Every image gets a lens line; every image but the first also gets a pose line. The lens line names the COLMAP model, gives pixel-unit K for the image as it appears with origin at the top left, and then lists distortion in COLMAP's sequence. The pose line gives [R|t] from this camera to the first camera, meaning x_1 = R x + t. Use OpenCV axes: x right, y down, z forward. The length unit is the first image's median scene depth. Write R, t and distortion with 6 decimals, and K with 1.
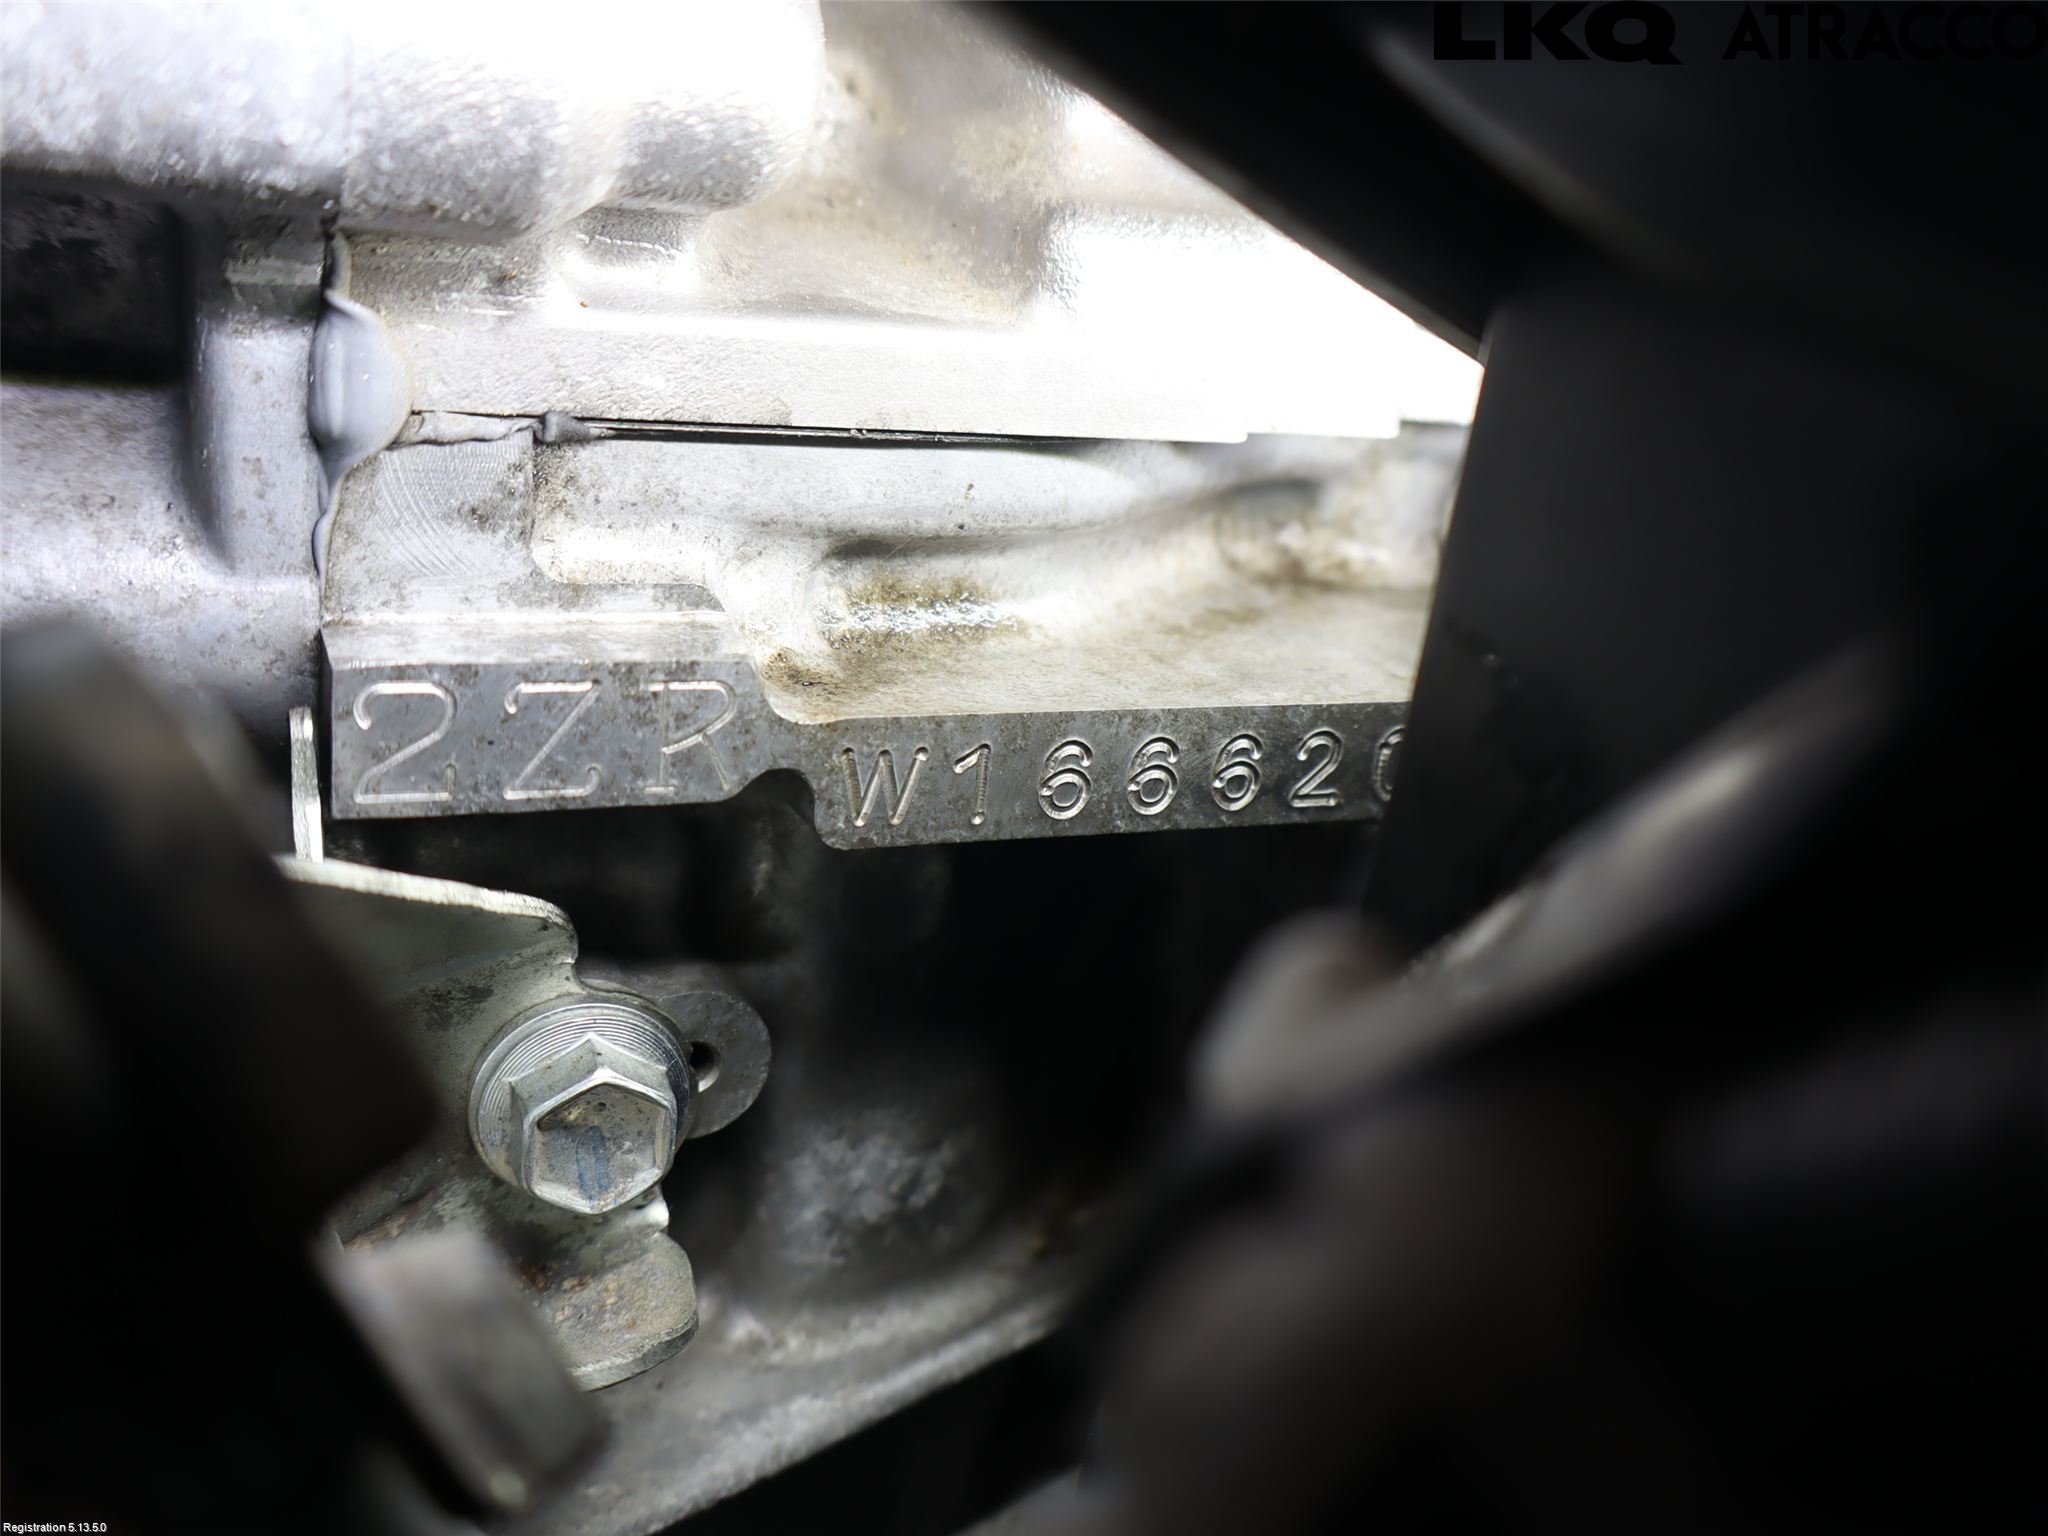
lens RADIAL K [[1672.7, 0, 1024.0], [0, 1672.7, 768.0], [0, 0, 1]] dist [0.082051, 0.000002]
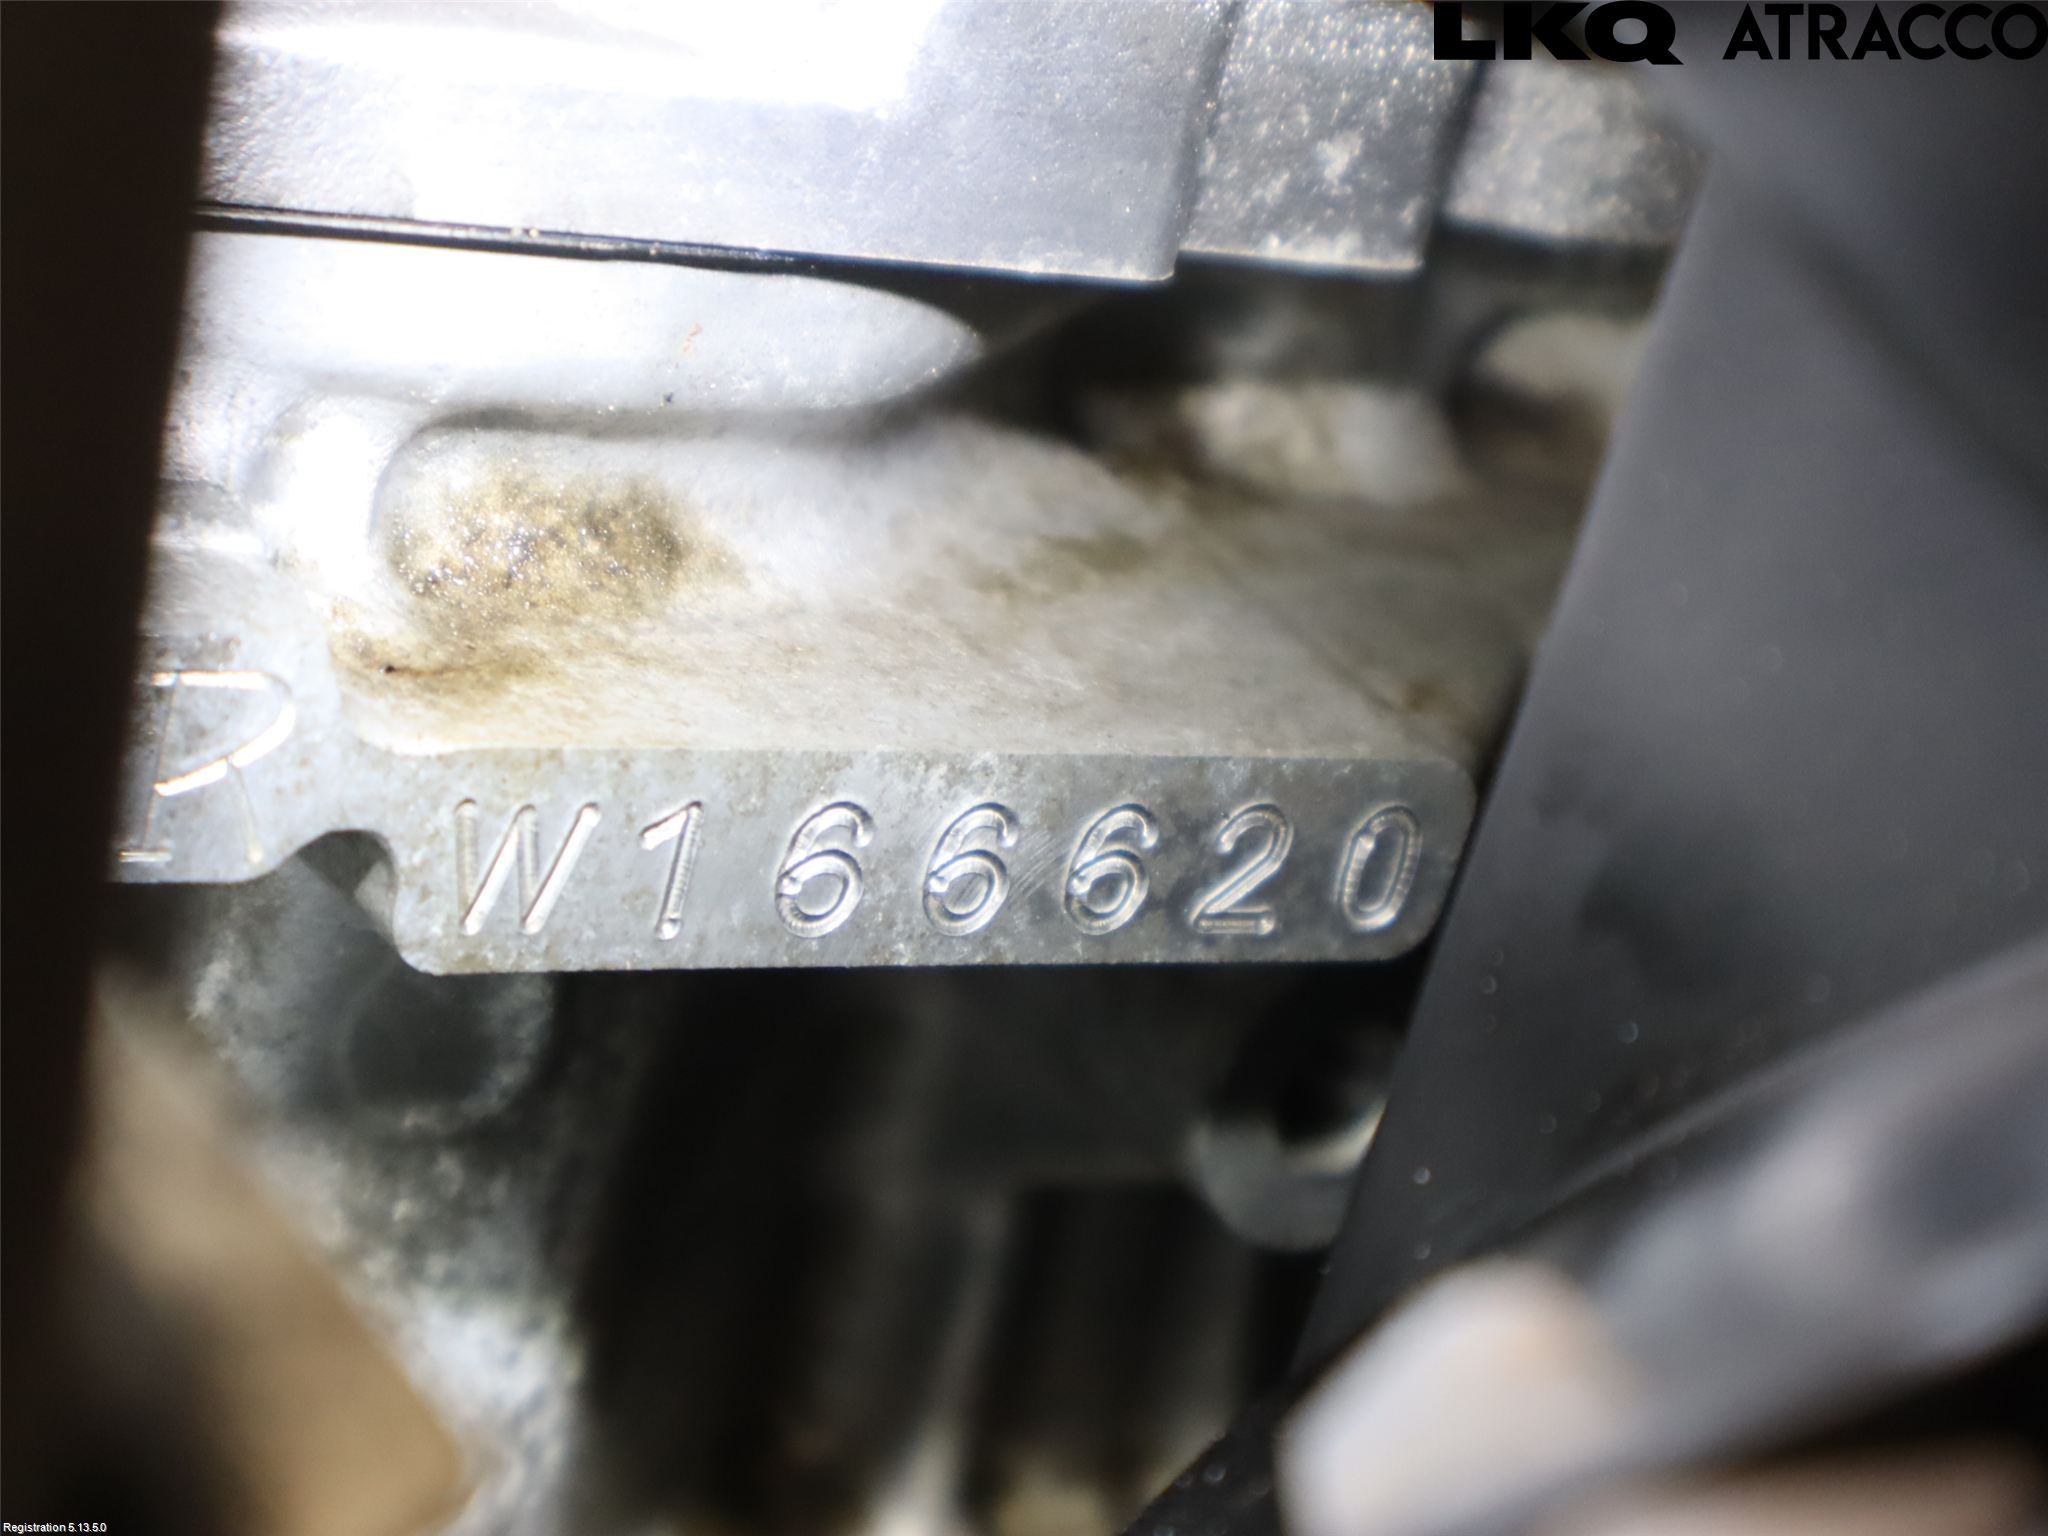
lens RADIAL K [[4198.8, 0, 1024.0], [0, 4198.8, 768.0], [0, 0, 1]] dist [0.483667, 0.066099]
pose [[0.981227, 0.075806, 0.177332, -0.160483], [-0.081437, 0.996373, 0.024684, -0.066270], [-0.174818, -0.038662, 0.983841, -0.398647]]
